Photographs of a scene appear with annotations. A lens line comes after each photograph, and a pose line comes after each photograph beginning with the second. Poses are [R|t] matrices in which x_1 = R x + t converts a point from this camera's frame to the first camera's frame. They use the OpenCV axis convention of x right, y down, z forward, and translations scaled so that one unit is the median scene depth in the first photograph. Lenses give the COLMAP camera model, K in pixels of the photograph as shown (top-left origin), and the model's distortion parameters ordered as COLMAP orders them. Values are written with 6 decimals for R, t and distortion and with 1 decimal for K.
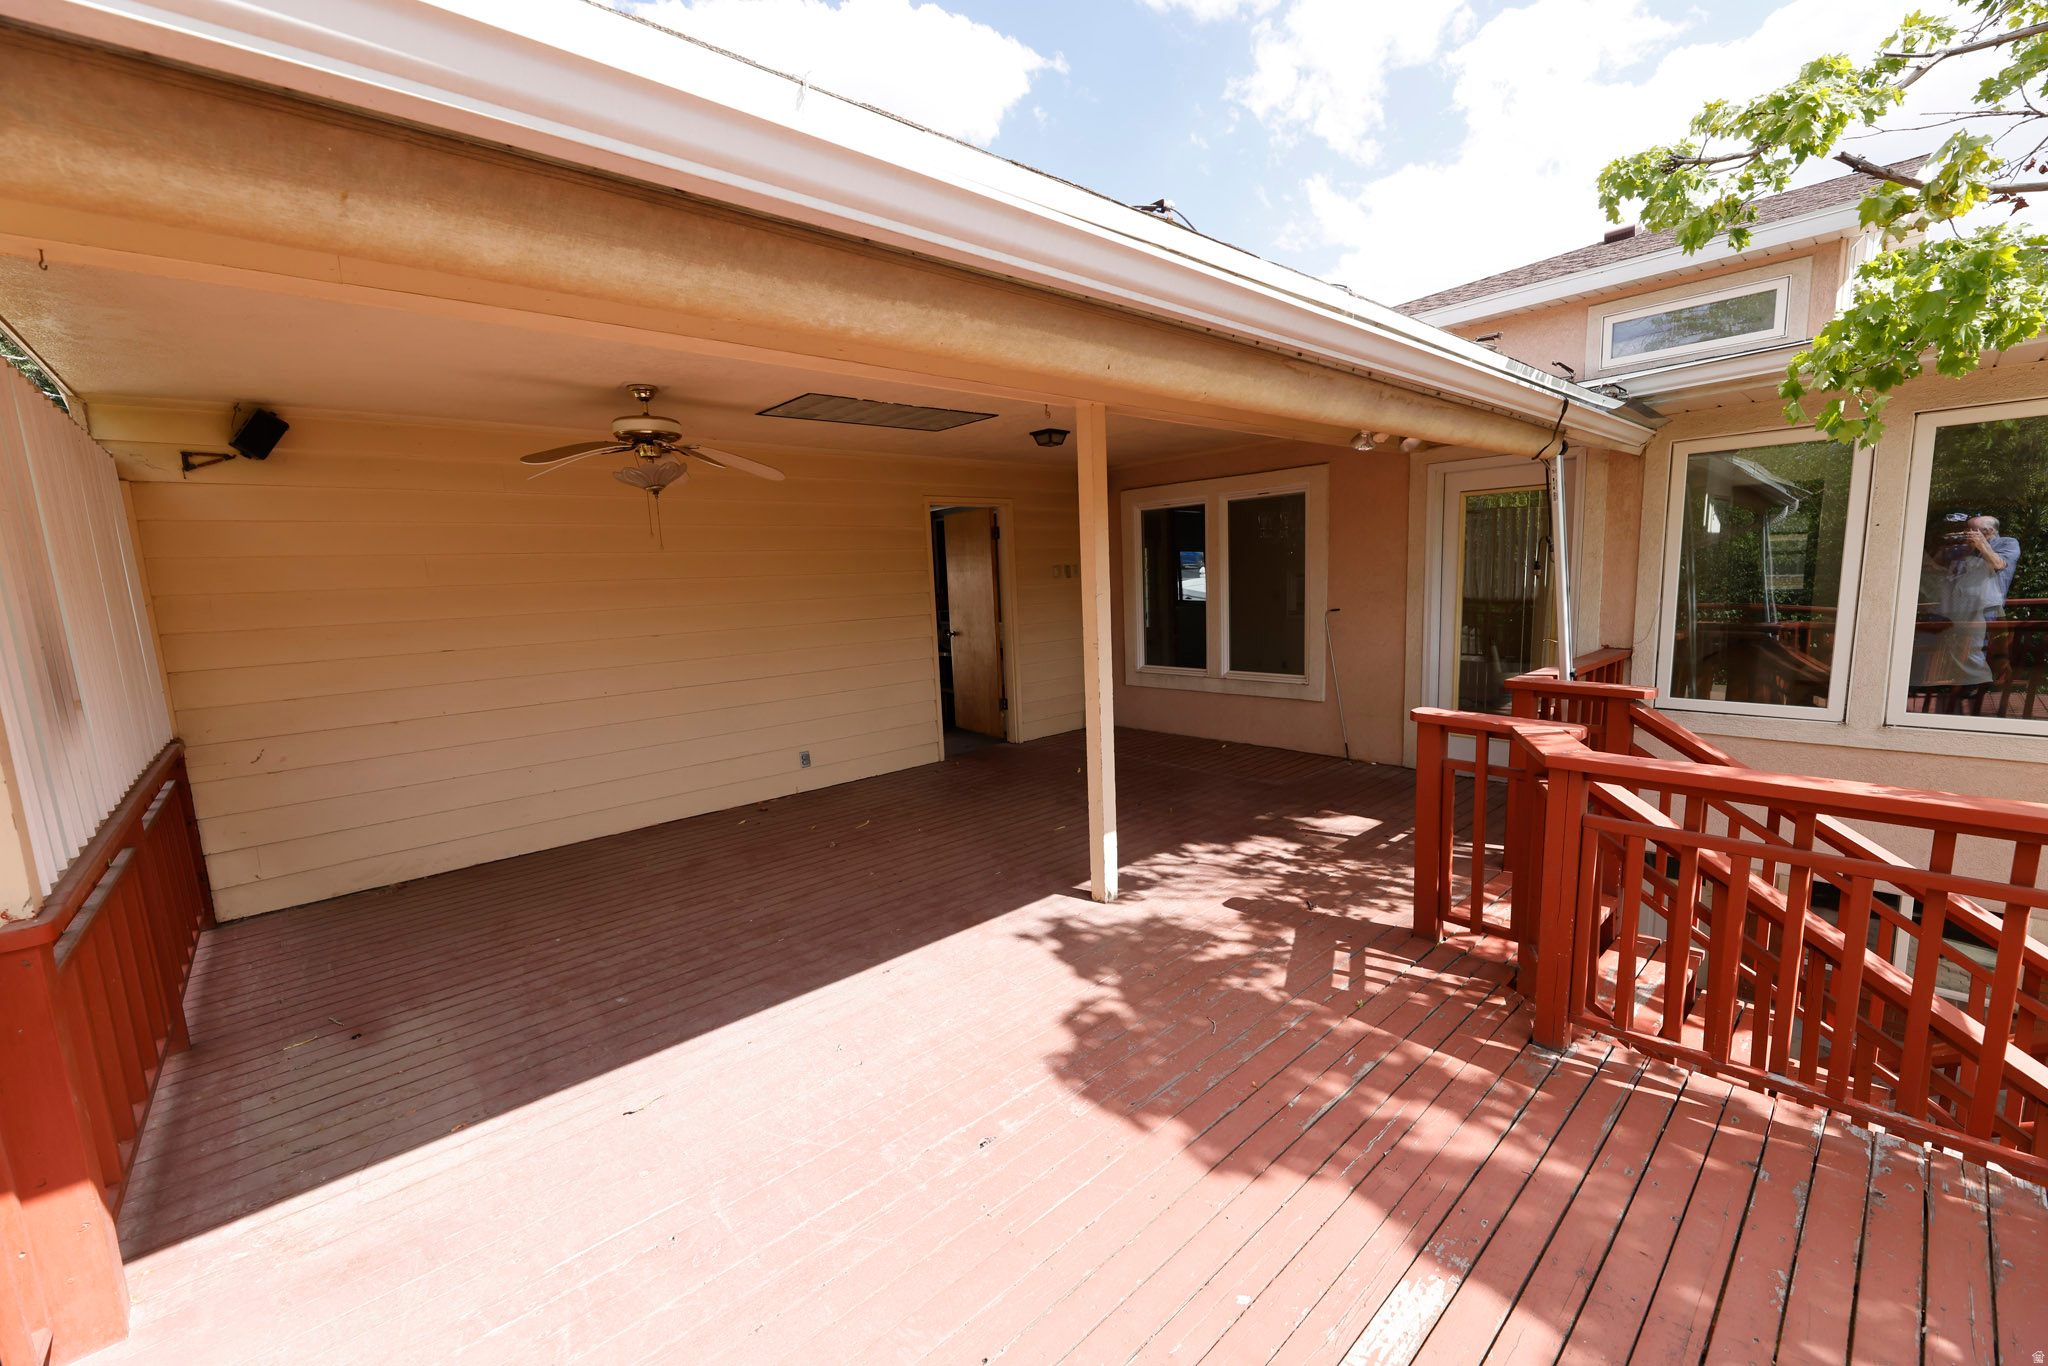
lens RADIAL K [[809.7, 0, 1024.0], [0, 809.7, 683.0], [0, 0, 1]] dist [0.000648, 0.000054]
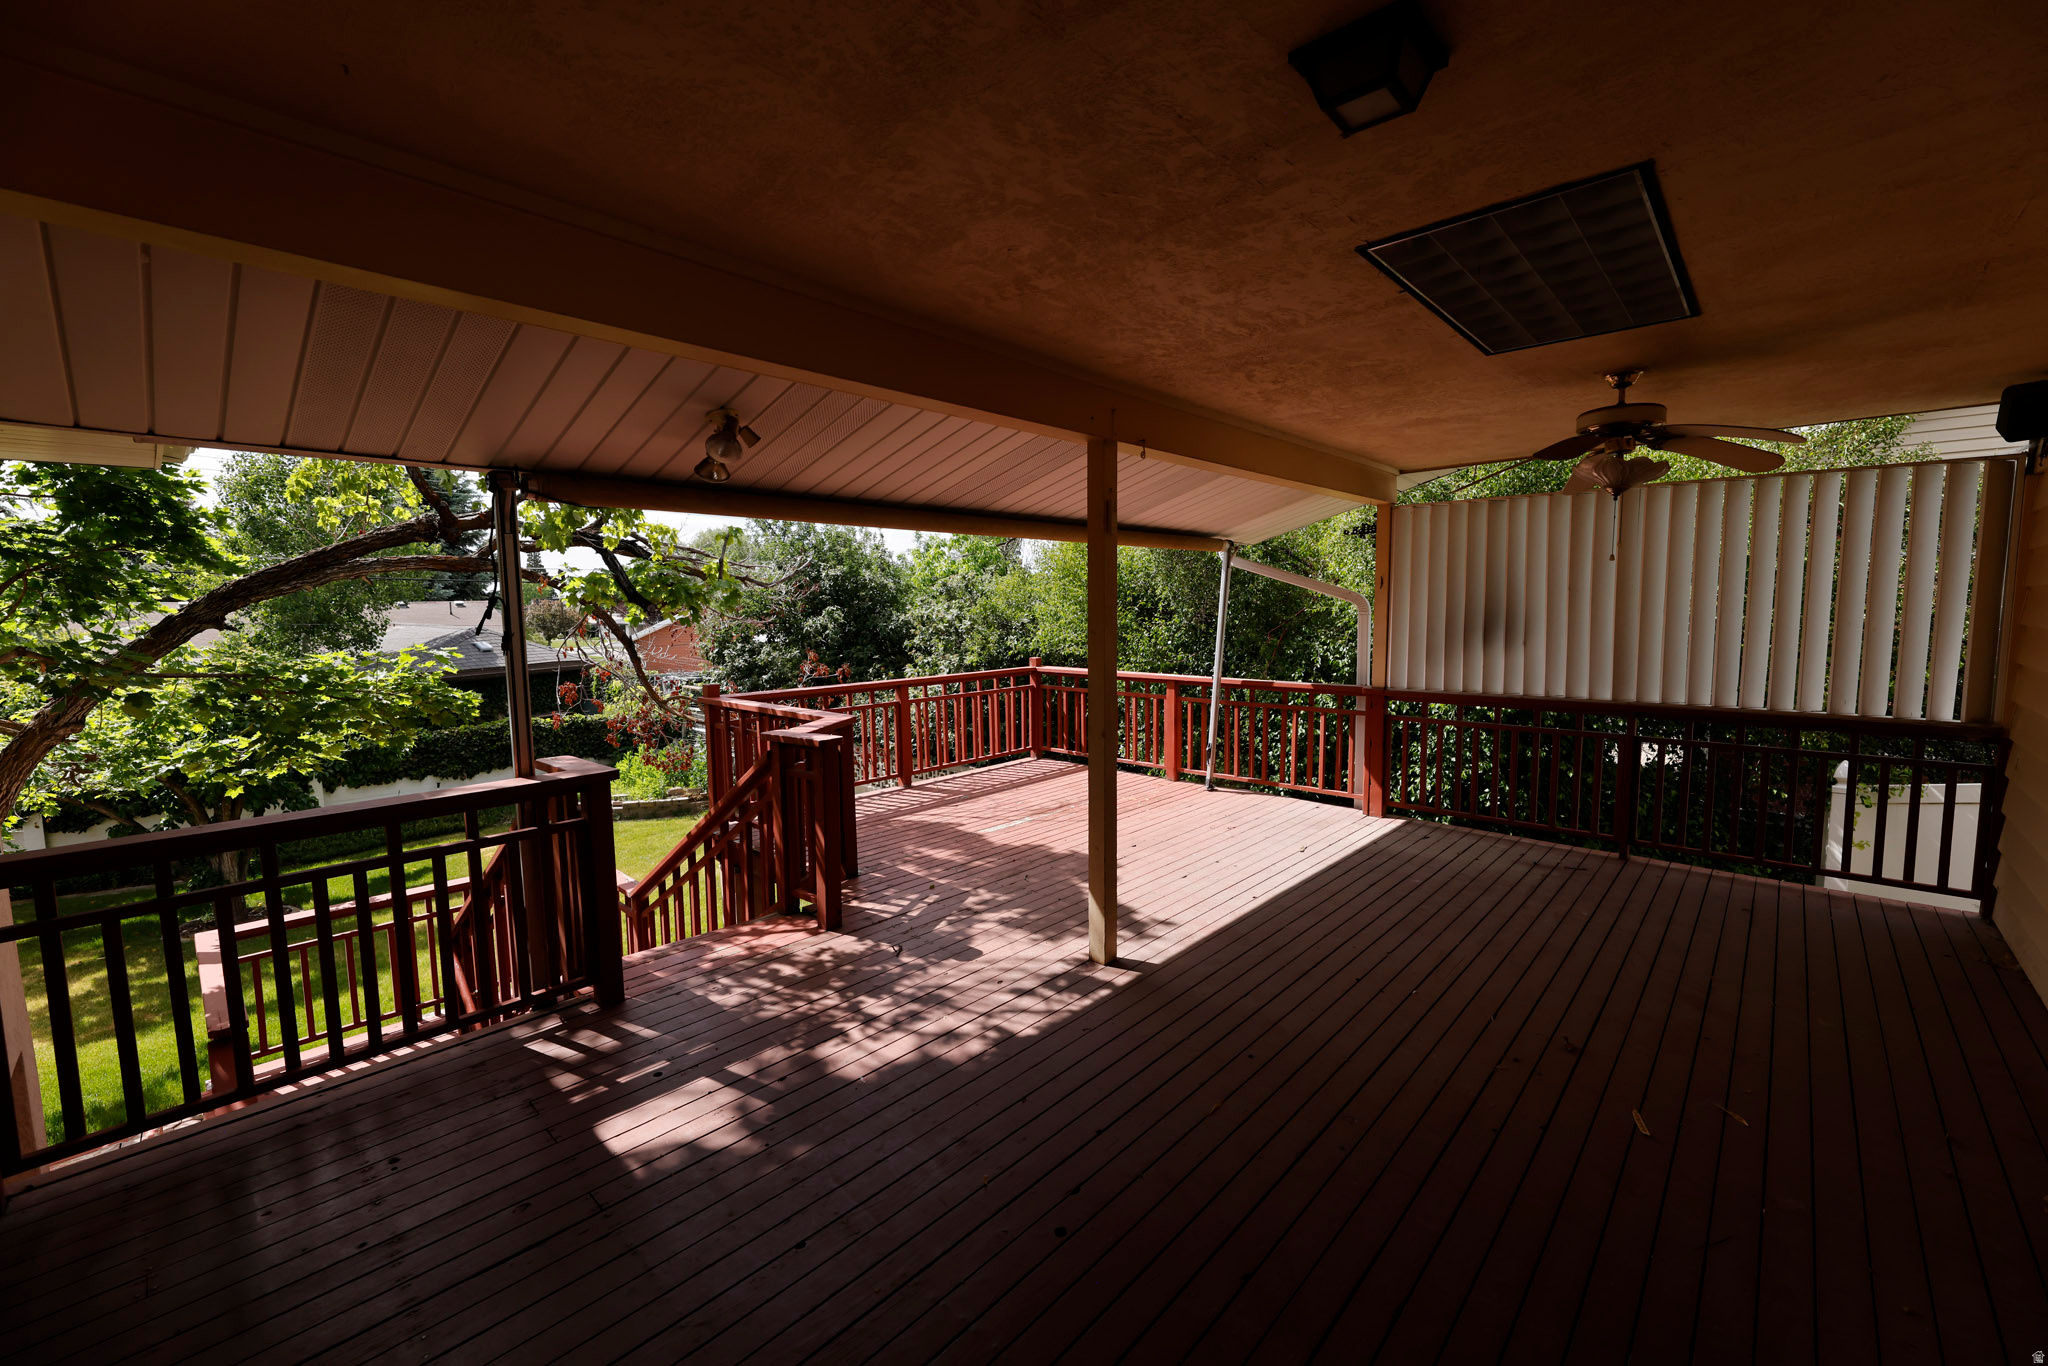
lens RADIAL K [[809.7, 0, 1024.0], [0, 809.7, 683.0], [0, 0, 1]] dist [0.000648, 0.000054]
pose [[-0.996321, 0.061297, -0.059901, 0.239015], [0.045160, 0.969489, 0.240939, -0.289916], [0.072842, 0.237347, -0.968690, 1.928868]]
